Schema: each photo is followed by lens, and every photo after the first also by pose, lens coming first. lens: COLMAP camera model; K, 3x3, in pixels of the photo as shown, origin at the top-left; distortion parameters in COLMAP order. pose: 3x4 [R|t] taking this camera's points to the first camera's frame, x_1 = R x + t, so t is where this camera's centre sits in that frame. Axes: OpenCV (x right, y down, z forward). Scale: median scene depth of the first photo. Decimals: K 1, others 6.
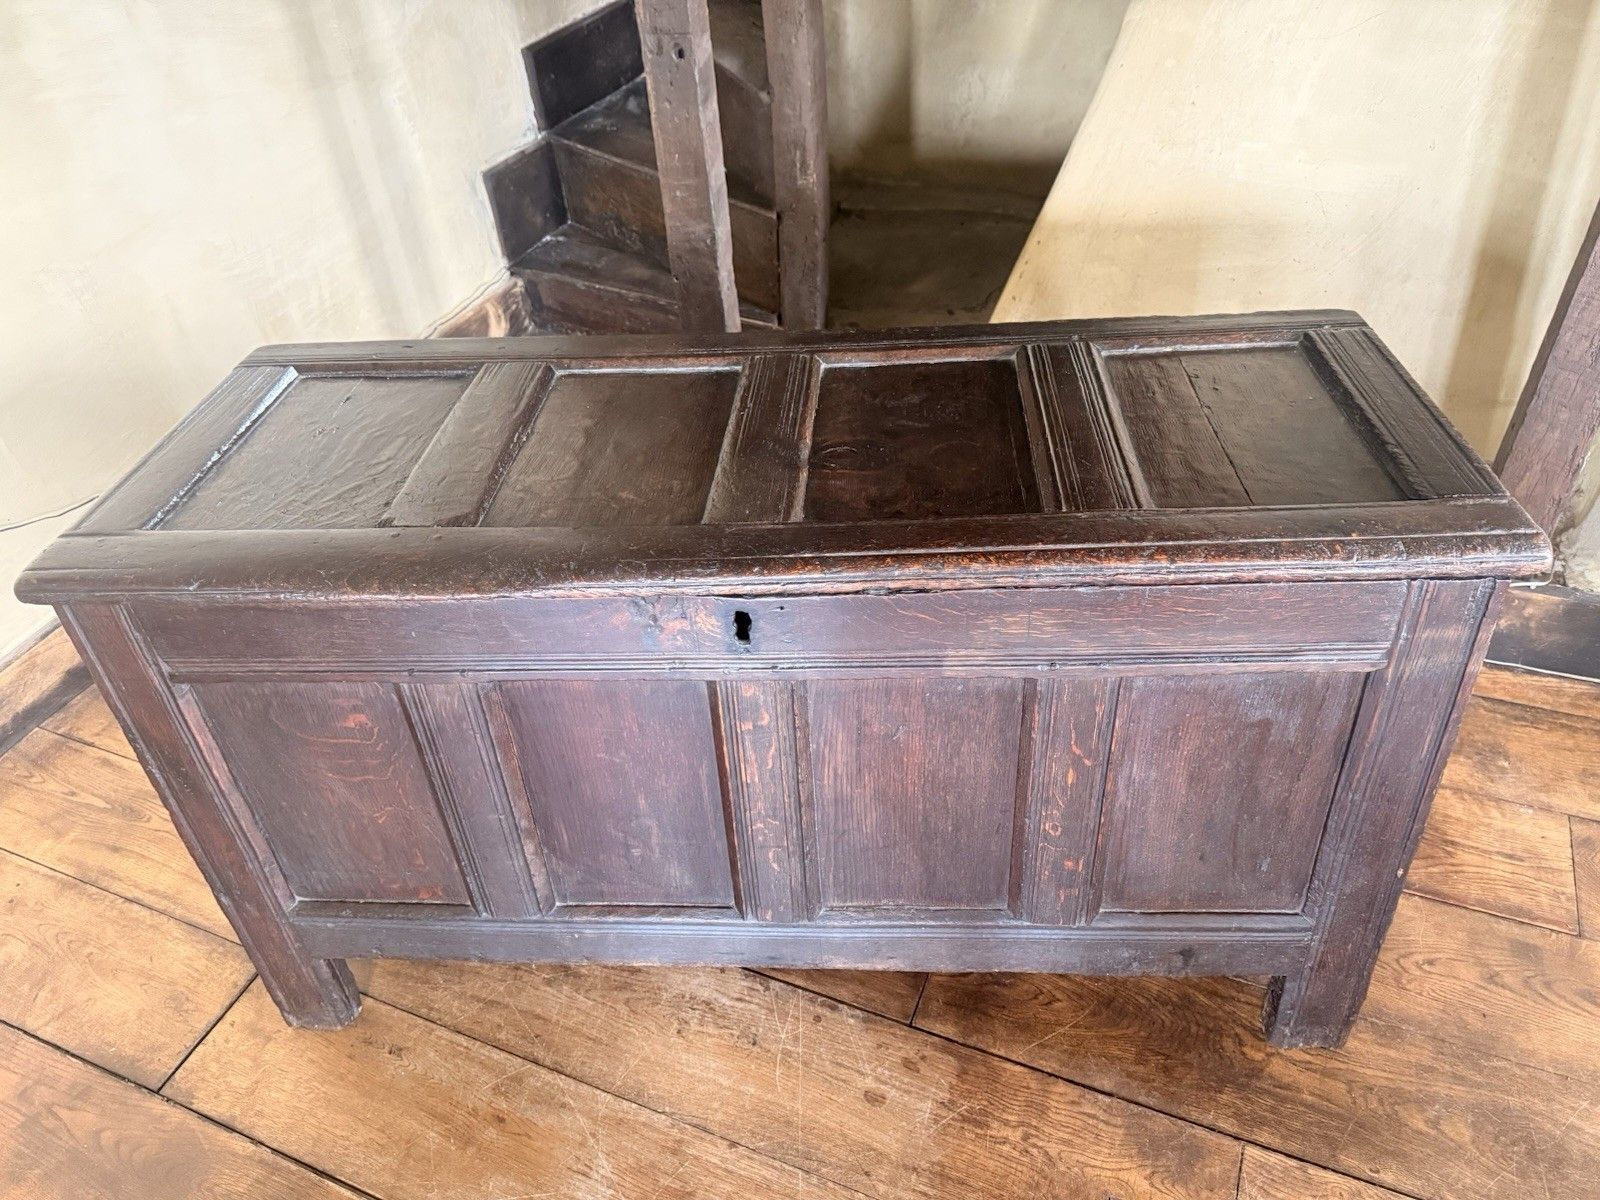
lens RADIAL K [[1142.3, 0, 804.7], [0, 1142.3, 612.3], [0, 0, 1]] dist [0.006842, -0.018595]
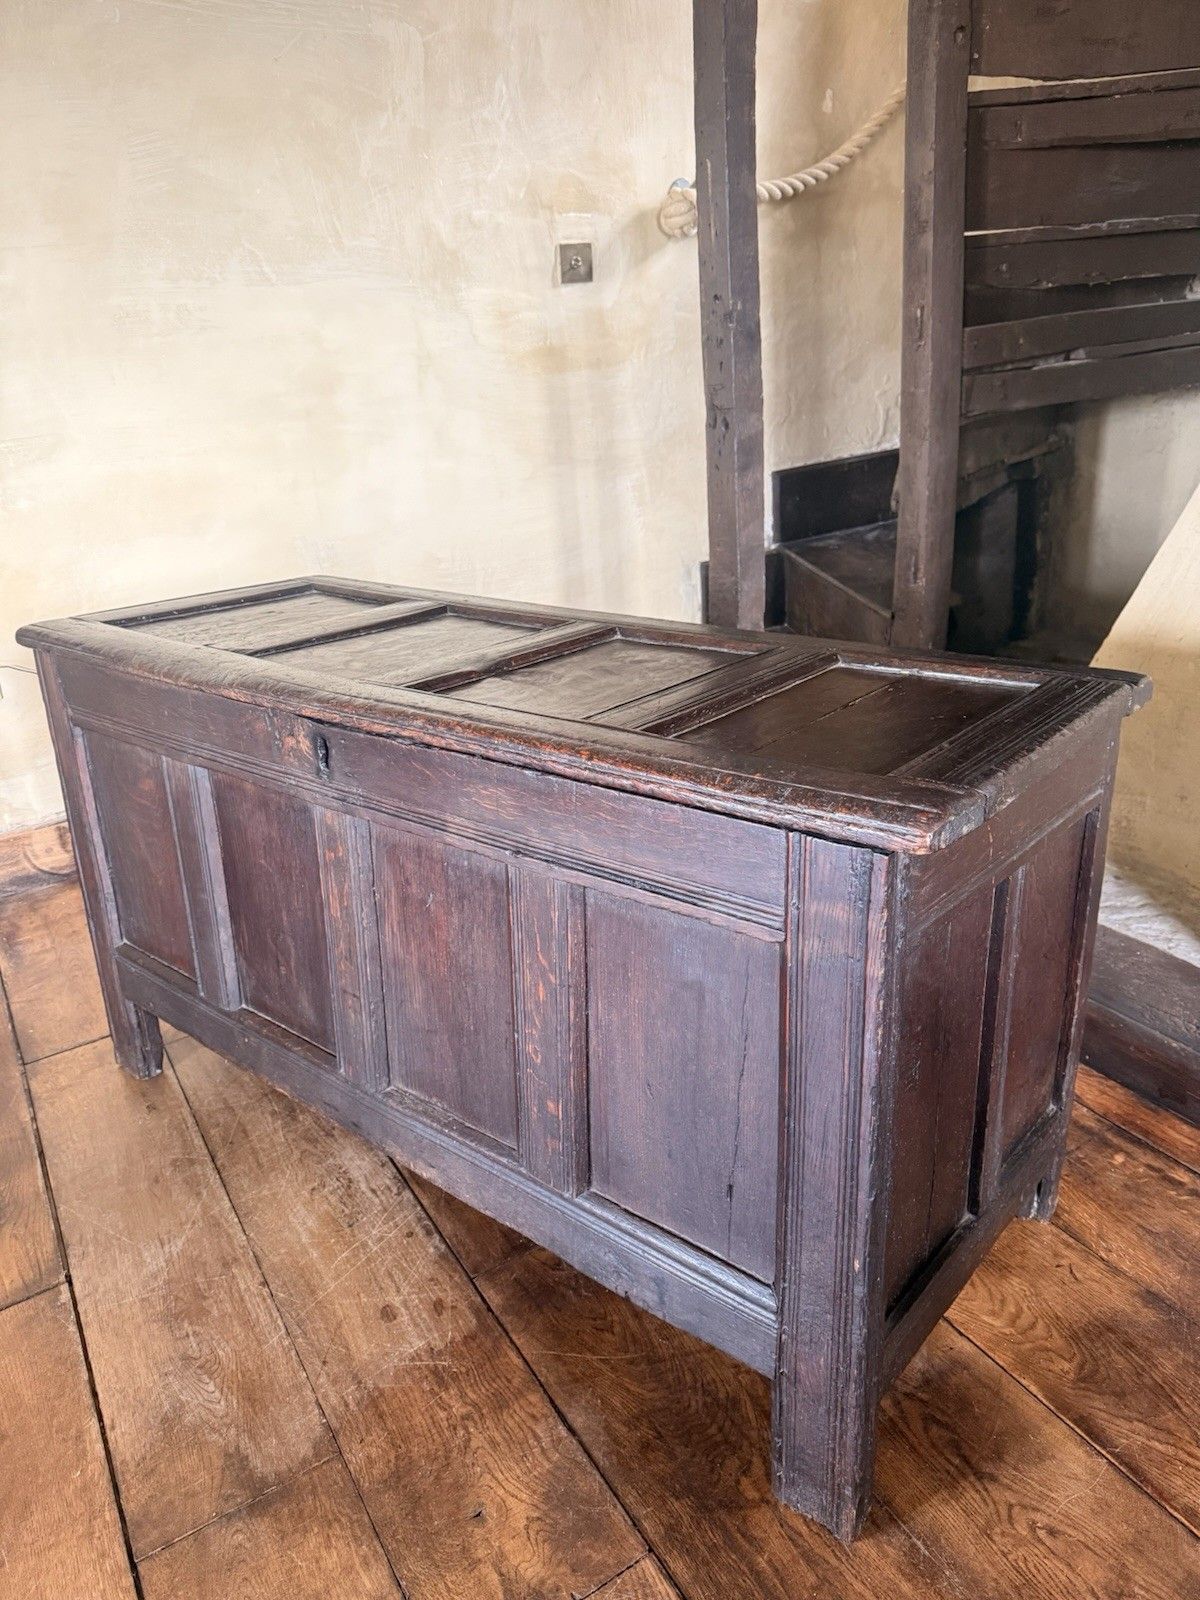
lens RADIAL K [[1142.3, 0, 598.2], [0, 1142.3, 800.4], [0, 0, 1]] dist [0.006842, -0.018595]
pose [[0.805928, 0.233222, -0.544139, 0.630633], [-0.364899, 0.919471, -0.146364, 0.095708], [0.466184, 0.316515, 0.826130, 0.130123]]
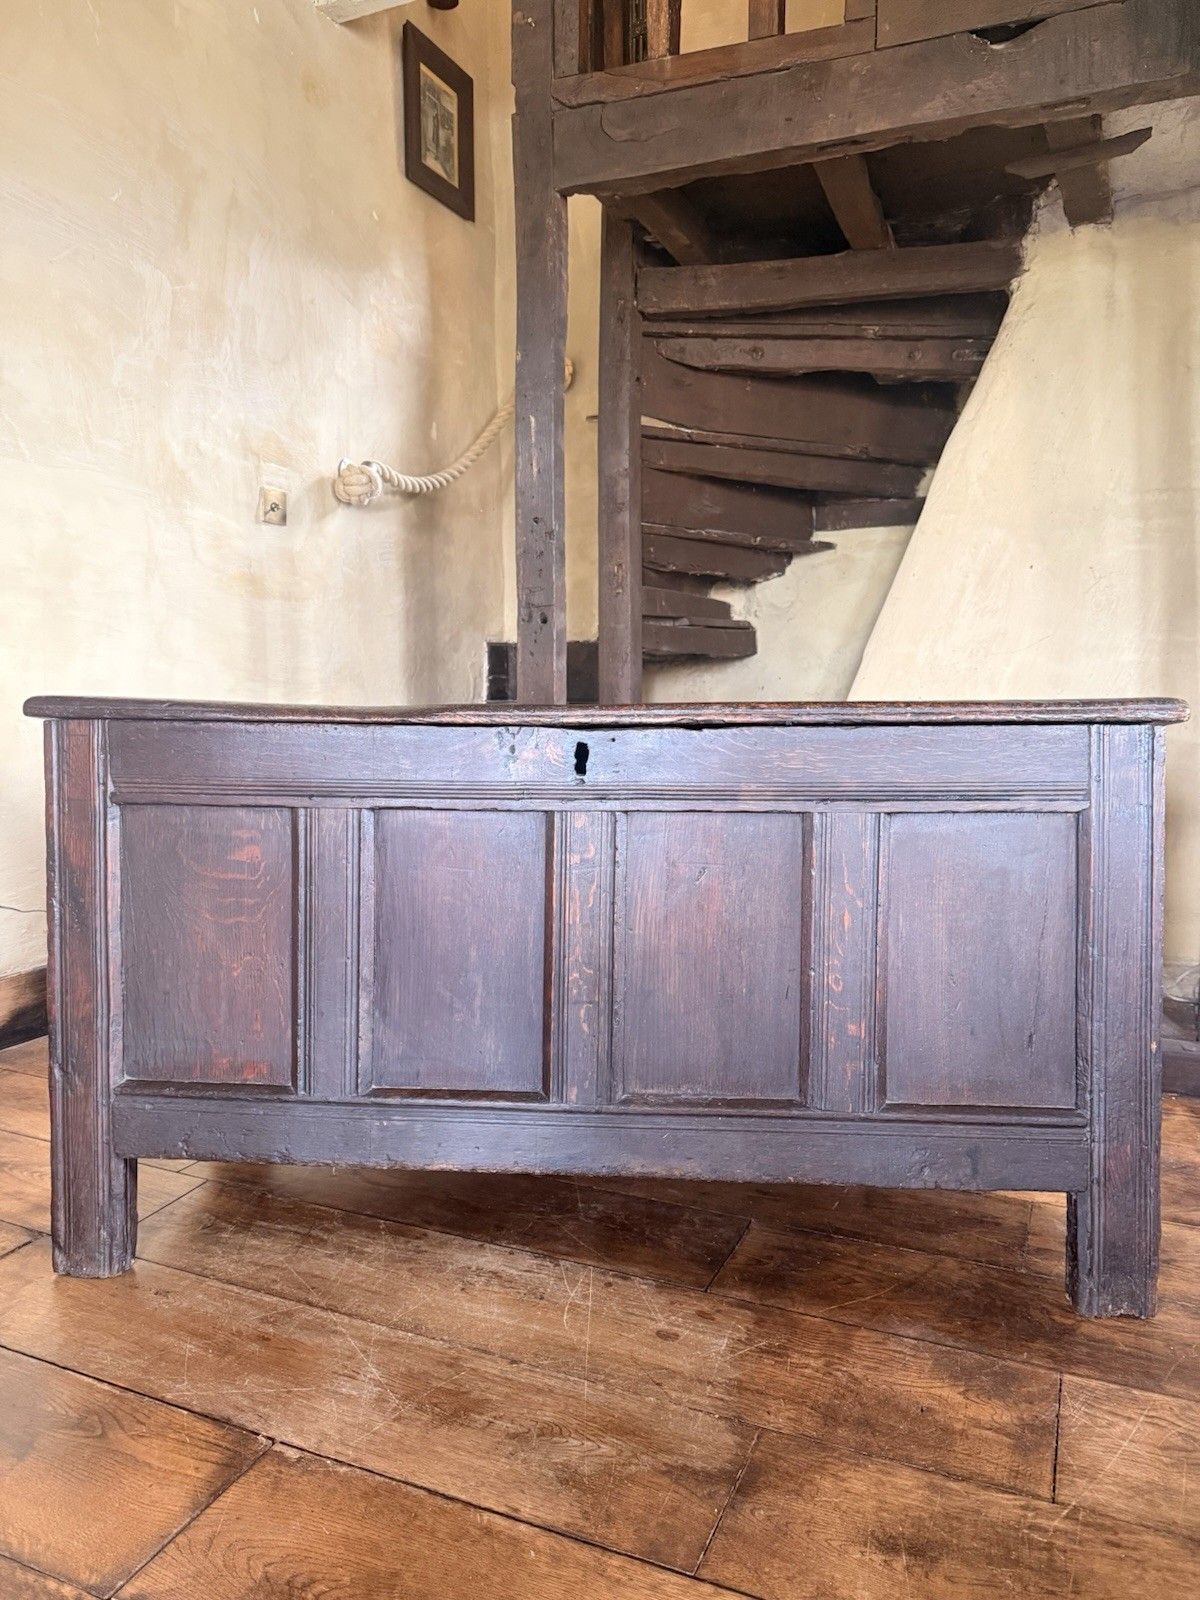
lens RADIAL K [[1142.3, 0, 602.5], [0, 1142.3, 802.7], [0, 0, 1]] dist [0.006842, -0.018595]
pose [[0.997800, 0.065484, -0.010376, -0.010767], [-0.059921, 0.823689, -0.563867, 0.589886], [-0.028377, 0.563248, 0.825800, -0.023283]]
